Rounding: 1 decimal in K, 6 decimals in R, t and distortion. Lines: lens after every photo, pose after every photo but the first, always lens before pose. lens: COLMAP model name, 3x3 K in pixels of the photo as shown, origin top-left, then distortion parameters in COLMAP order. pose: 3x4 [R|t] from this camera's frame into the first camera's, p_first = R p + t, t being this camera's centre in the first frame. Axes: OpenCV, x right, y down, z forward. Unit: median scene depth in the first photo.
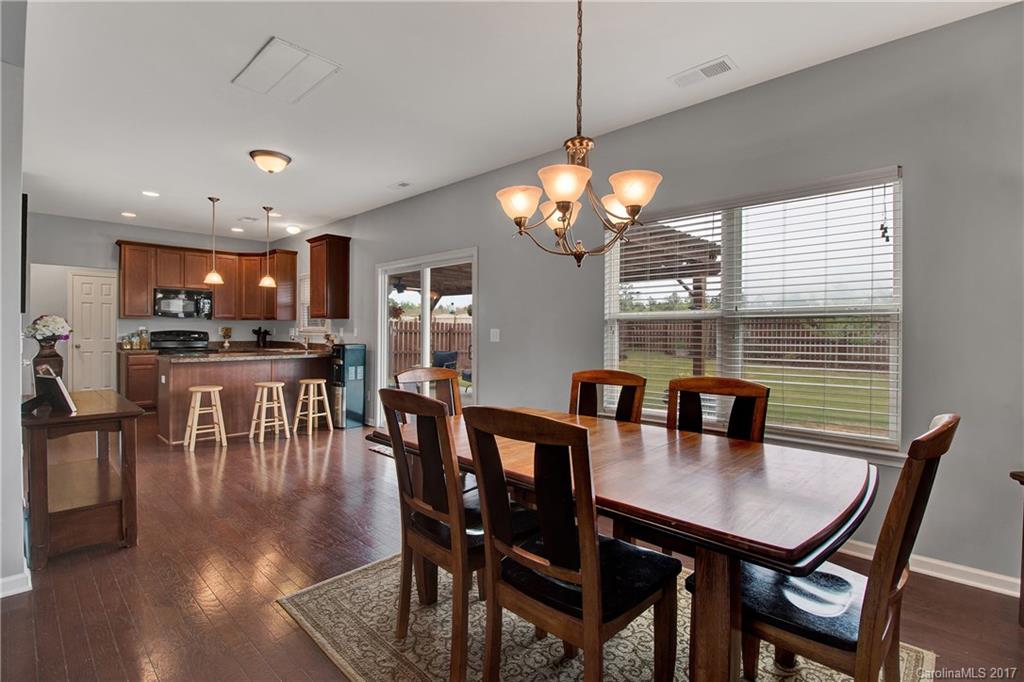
lens RADIAL K [[478.8, 0, 508.3], [0, 478.8, 334.3], [0, 0, 1]] dist [0.009647, -0.002837]
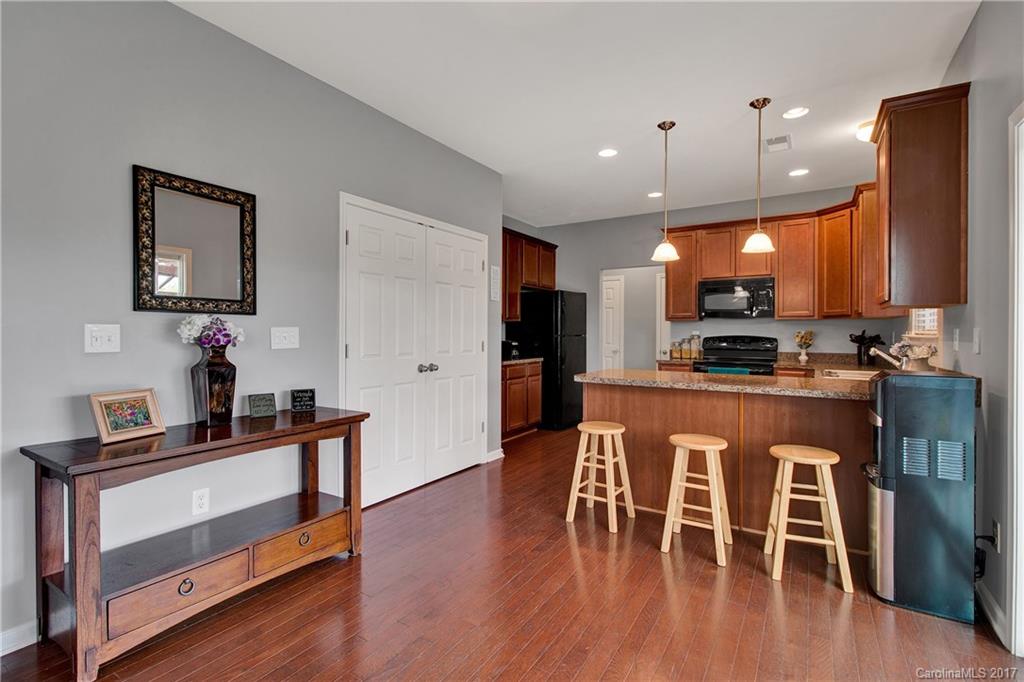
lens RADIAL K [[478.8, 0, 507.7], [0, 478.8, 339.7], [0, 0, 1]] dist [0.009647, -0.002837]
pose [[0.188615, 0.009038, -0.982009, -0.026214], [-0.013560, 0.999886, 0.006598, -0.001935], [0.981957, 0.012072, 0.188717, 0.496118]]
